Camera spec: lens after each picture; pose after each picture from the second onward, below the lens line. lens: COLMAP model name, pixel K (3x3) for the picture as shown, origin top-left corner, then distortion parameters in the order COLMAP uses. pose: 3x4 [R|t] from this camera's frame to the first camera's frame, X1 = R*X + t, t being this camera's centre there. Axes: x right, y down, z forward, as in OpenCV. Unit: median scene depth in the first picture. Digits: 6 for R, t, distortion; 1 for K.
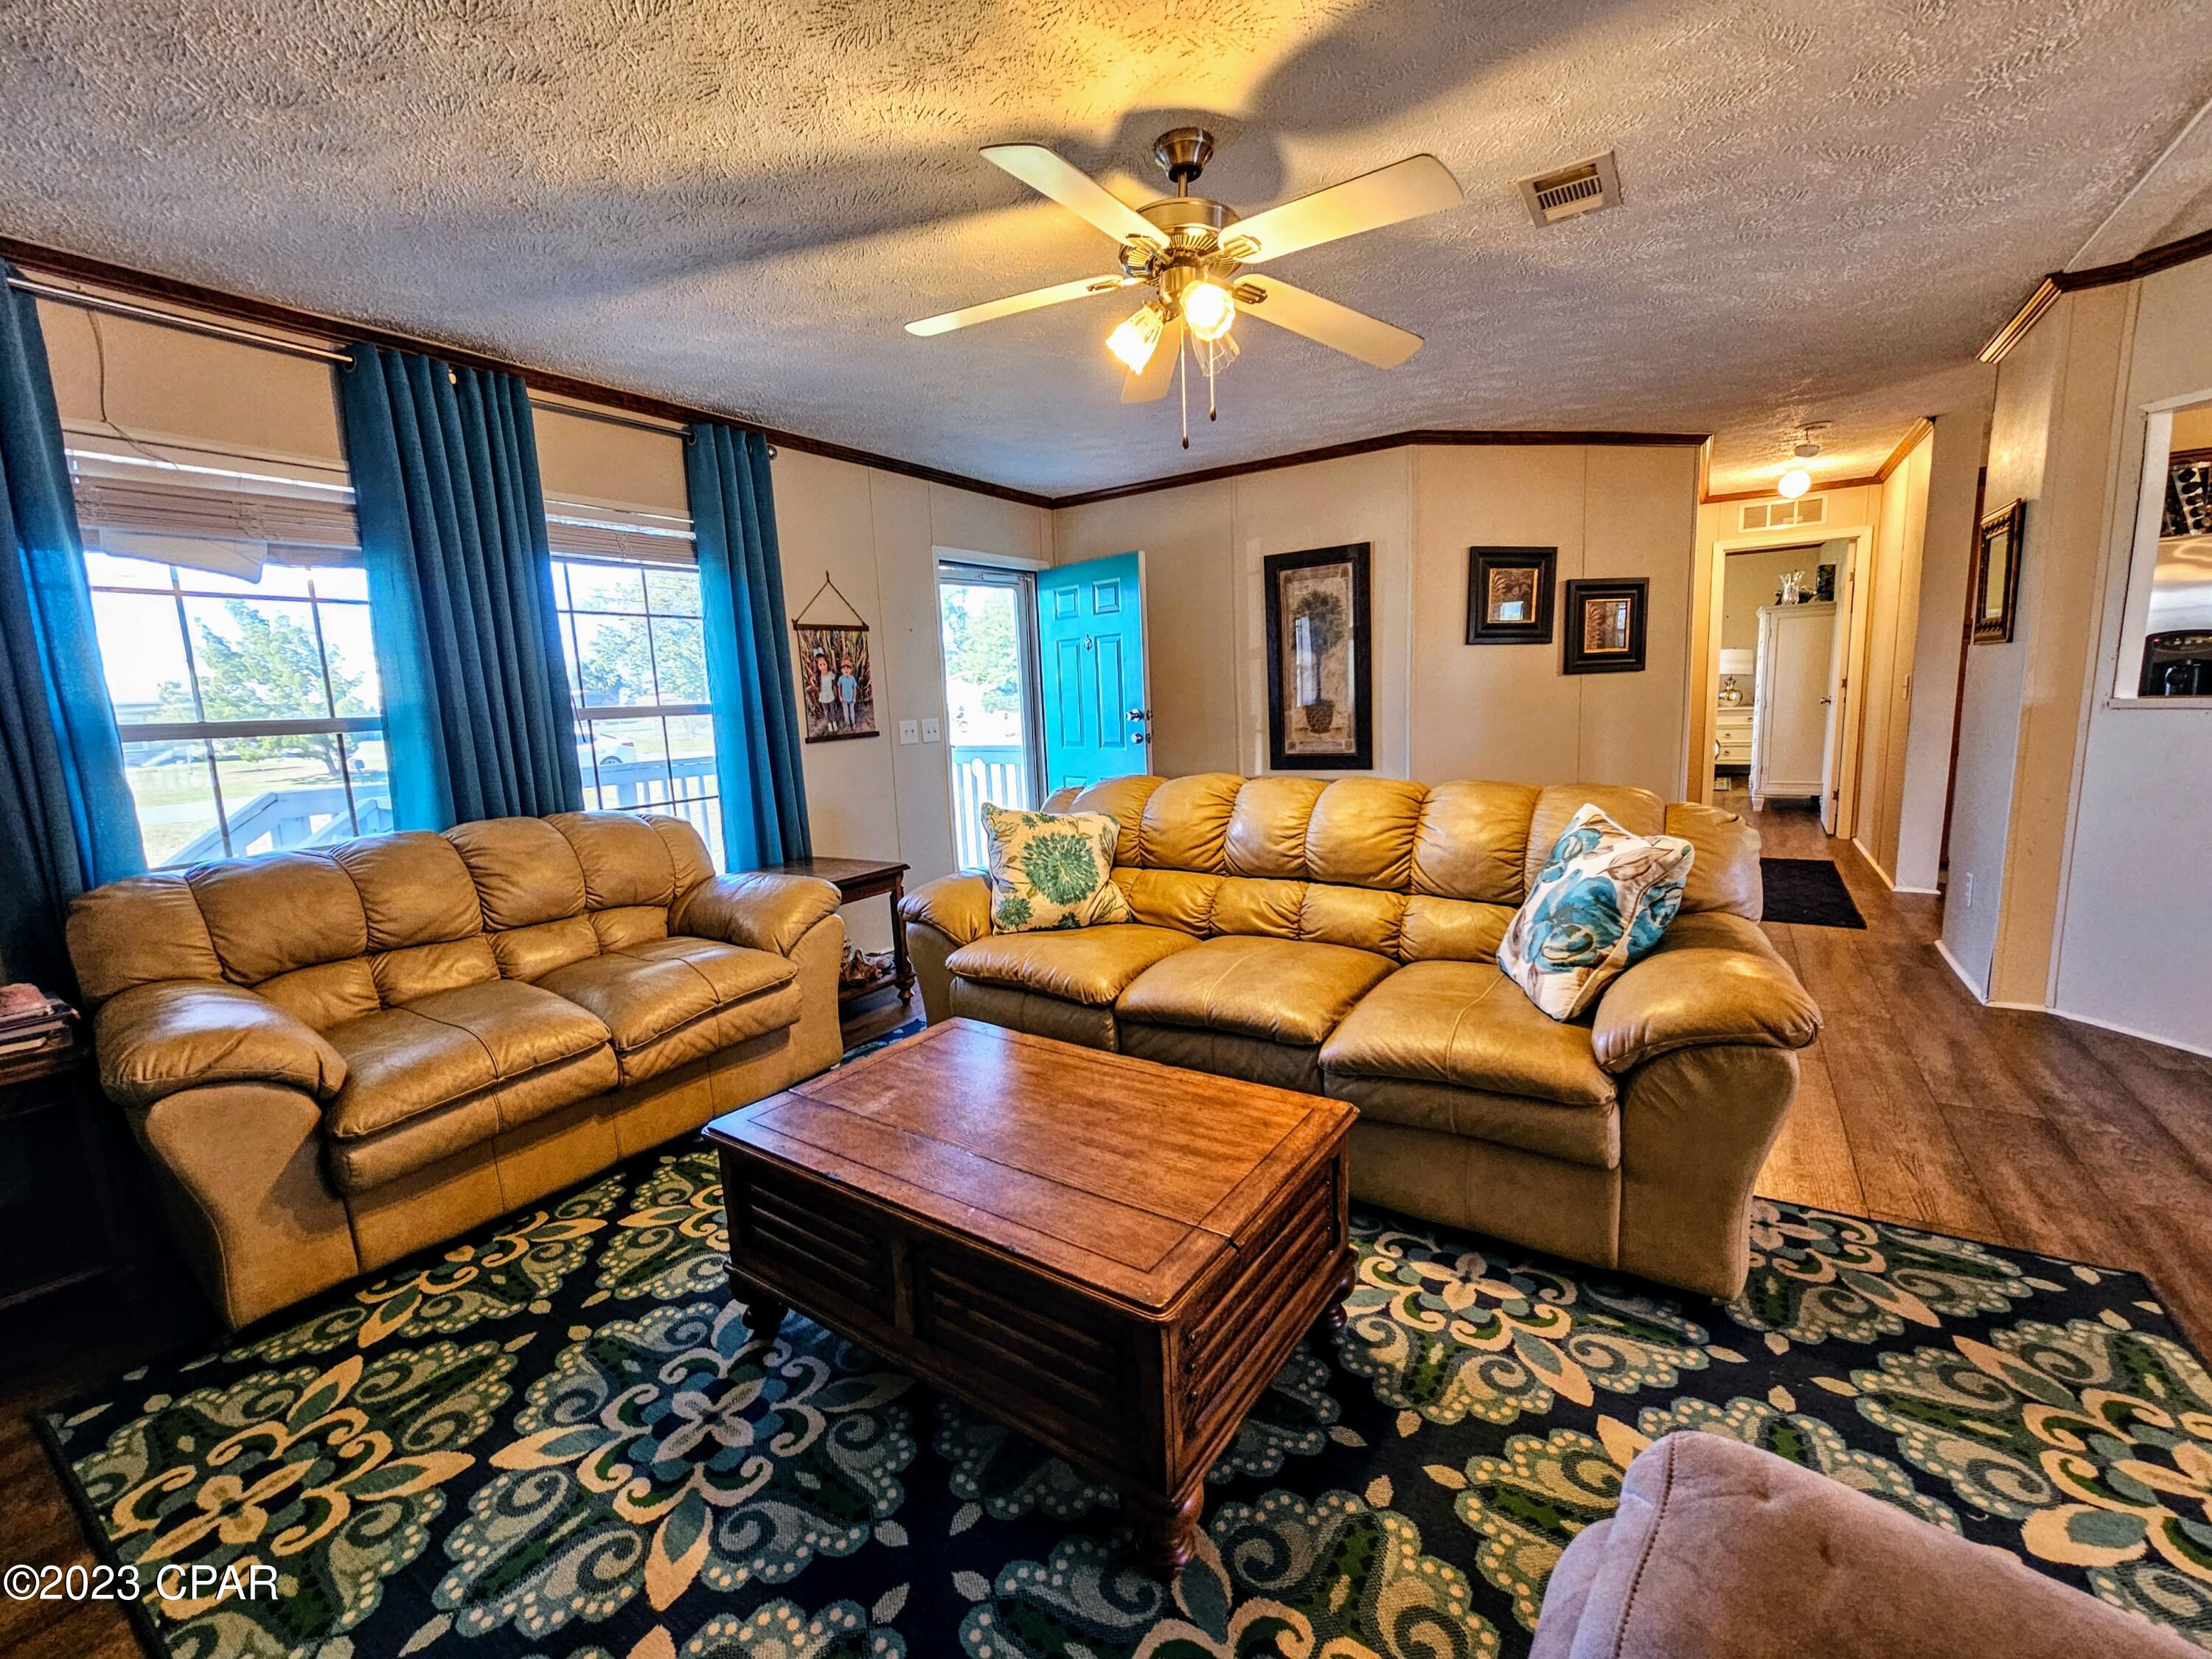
lens RADIAL K [[898.2, 0, 1122.6], [0, 898.2, 832.6], [0, 0, 1]] dist [0.000551, 0.000450]
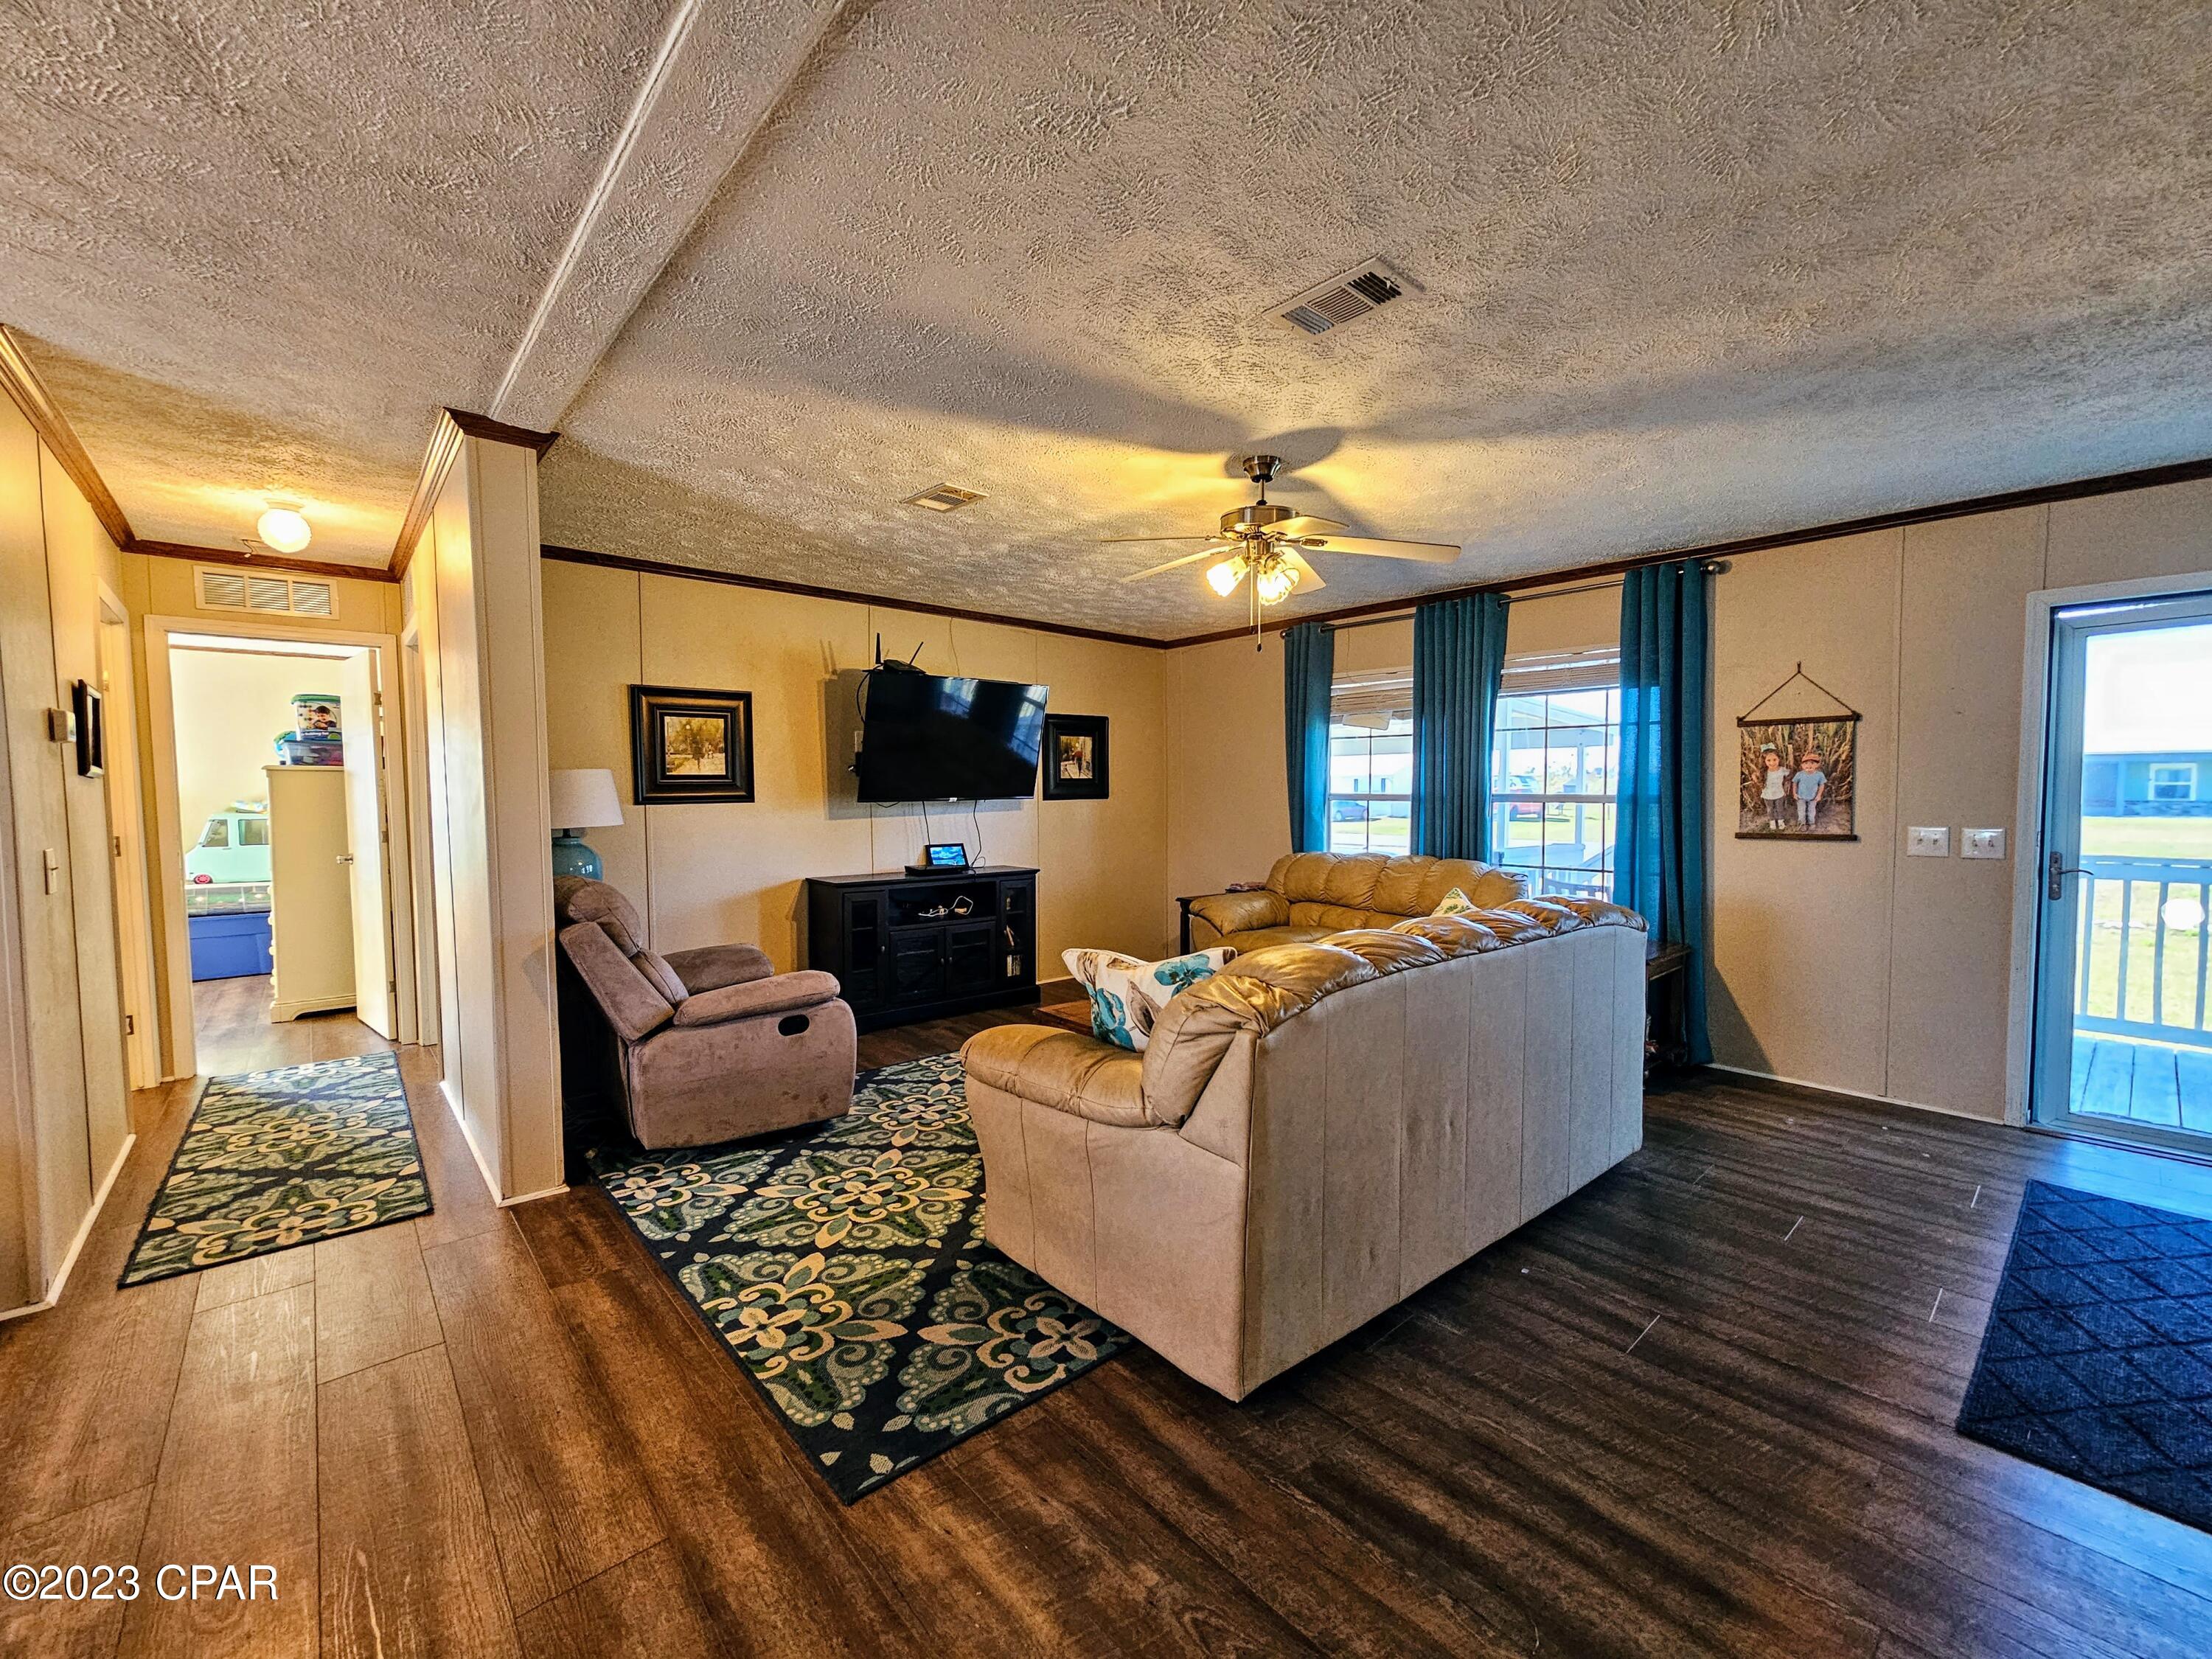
lens RADIAL K [[898.2, 0, 1114.6], [0, 898.2, 827.3], [0, 0, 1]] dist [0.000551, 0.000450]
pose [[-0.246233, 0.083655, -0.965594, 1.037517], [-0.141291, 0.982527, 0.121152, -0.178102], [0.958857, 0.166261, -0.230111, 0.744801]]
